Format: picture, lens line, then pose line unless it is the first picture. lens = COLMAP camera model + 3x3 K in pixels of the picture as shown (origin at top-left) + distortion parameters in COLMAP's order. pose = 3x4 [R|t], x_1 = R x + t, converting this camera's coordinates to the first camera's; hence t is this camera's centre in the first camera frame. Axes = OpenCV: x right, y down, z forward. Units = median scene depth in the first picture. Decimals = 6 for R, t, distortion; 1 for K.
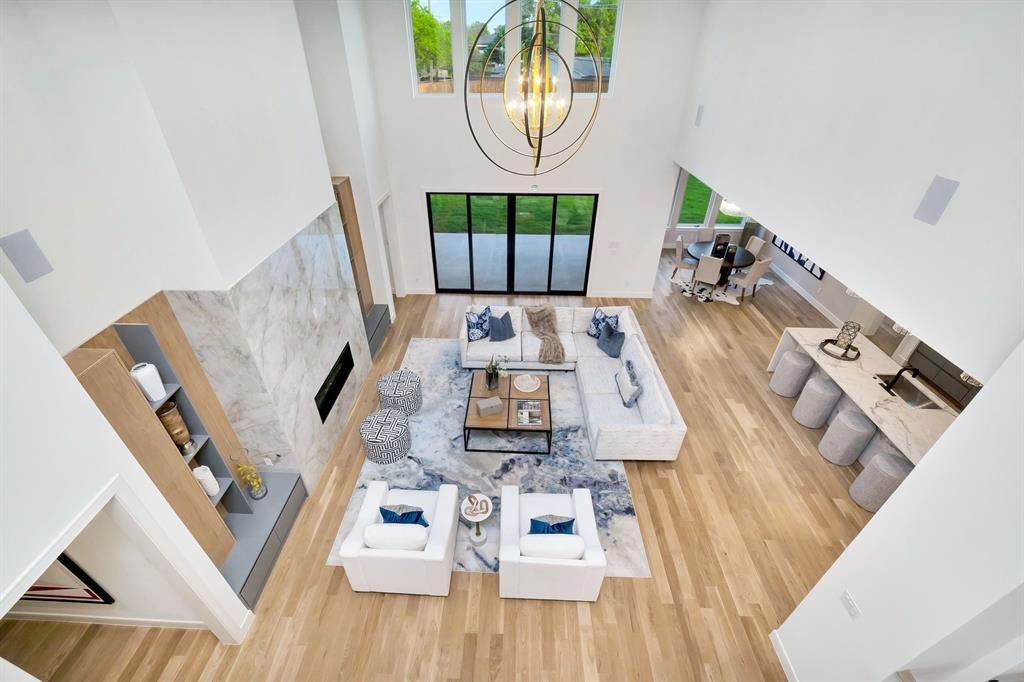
lens RADIAL K [[413.1, 0, 506.2], [0, 413.1, 336.3], [0, 0, 1]] dist [0.001623, -0.012785]
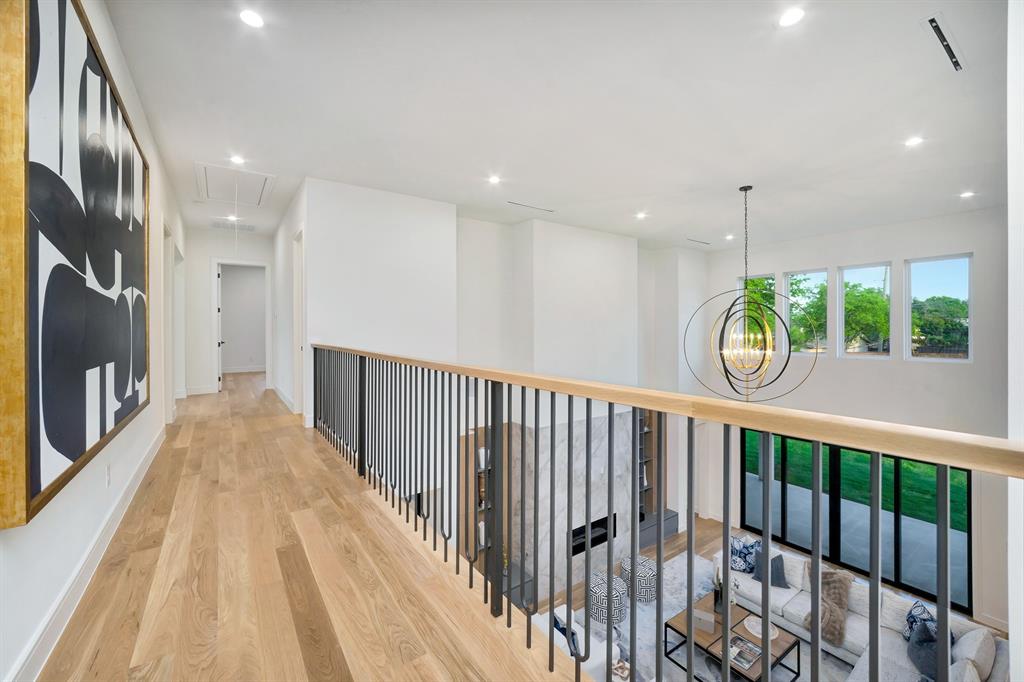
lens RADIAL K [[413.1, 0, 506.2], [0, 413.1, 336.3], [0, 0, 1]] dist [0.001623, -0.012785]
pose [[0.588853, 0.008181, -0.808199, 0.372715], [-0.452187, 0.832142, -0.321040, 0.104259], [0.669910, 0.554502, 0.493709, -0.128172]]
